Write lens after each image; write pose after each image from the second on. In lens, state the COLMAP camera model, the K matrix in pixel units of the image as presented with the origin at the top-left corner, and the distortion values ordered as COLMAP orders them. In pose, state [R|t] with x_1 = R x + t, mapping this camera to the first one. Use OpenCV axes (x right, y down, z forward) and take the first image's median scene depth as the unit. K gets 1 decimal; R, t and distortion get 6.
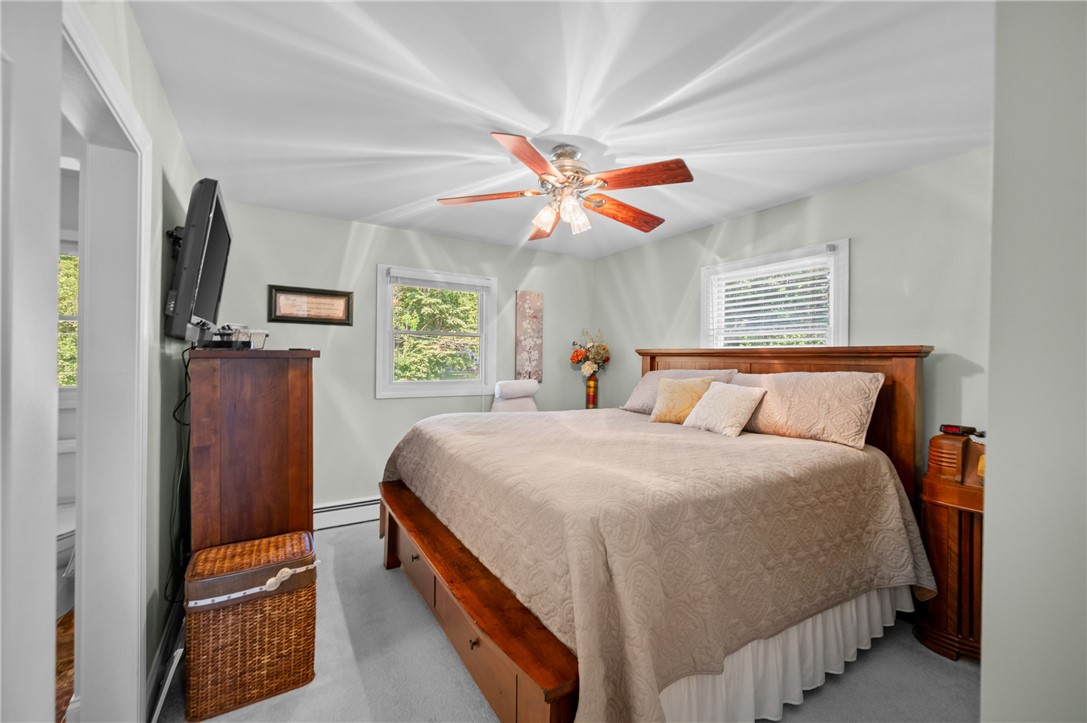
lens RADIAL K [[431.4, 0, 546.1], [0, 431.4, 357.6], [0, 0, 1]] dist [-0.002267, -0.000331]
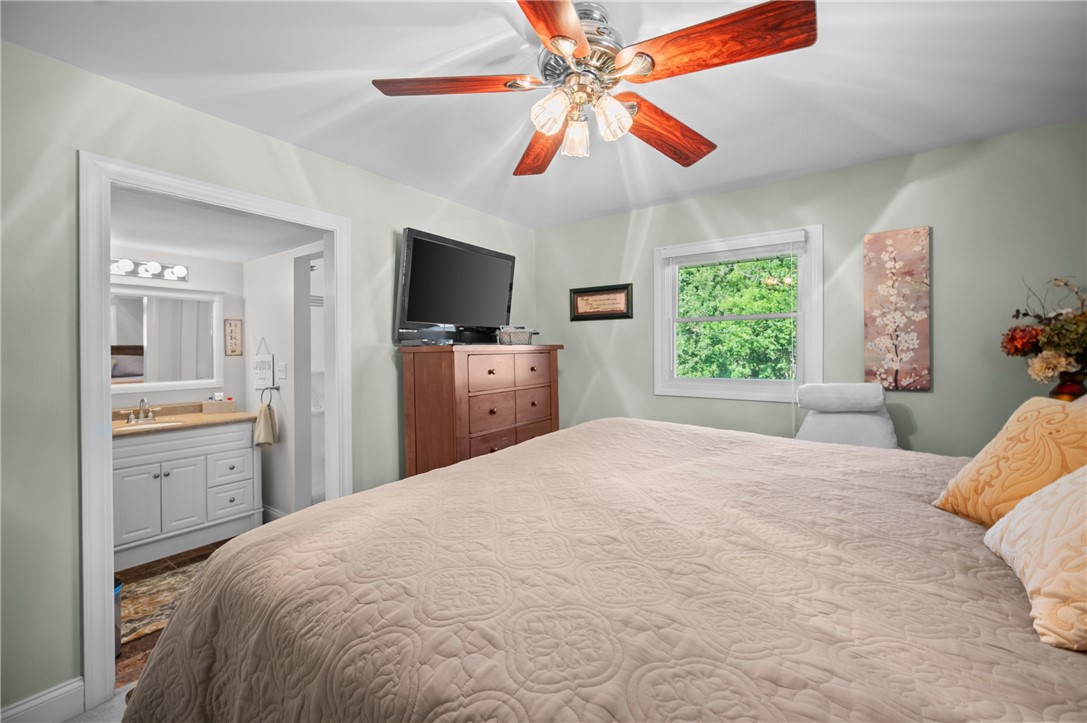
lens RADIAL K [[431.4, 0, 543.1], [0, 431.4, 354.7], [0, 0, 1]] dist [-0.002267, -0.000331]
pose [[0.401905, -0.005862, -0.915663, 0.364302], [0.012774, 0.999918, -0.000794, 0.007626], [0.915592, -0.011378, 0.401947, 0.418945]]
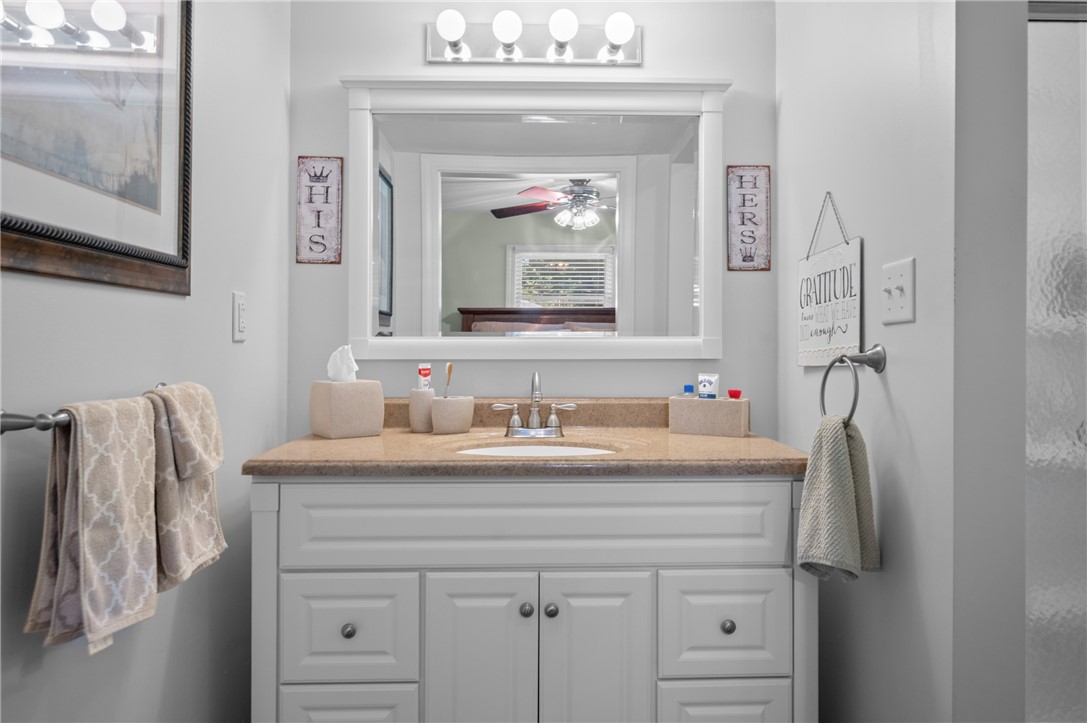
lens RADIAL K [[729.4, 0, 546.8], [0, 729.4, 347.0], [0, 0, 1]] dist [-0.007319, 0.000433]
pose [[-0.492418, -0.016439, -0.870204, 0.338976], [-0.006611, 0.999863, -0.015147, 0.010180], [0.870334, -0.001705, -0.492459, 0.414474]]
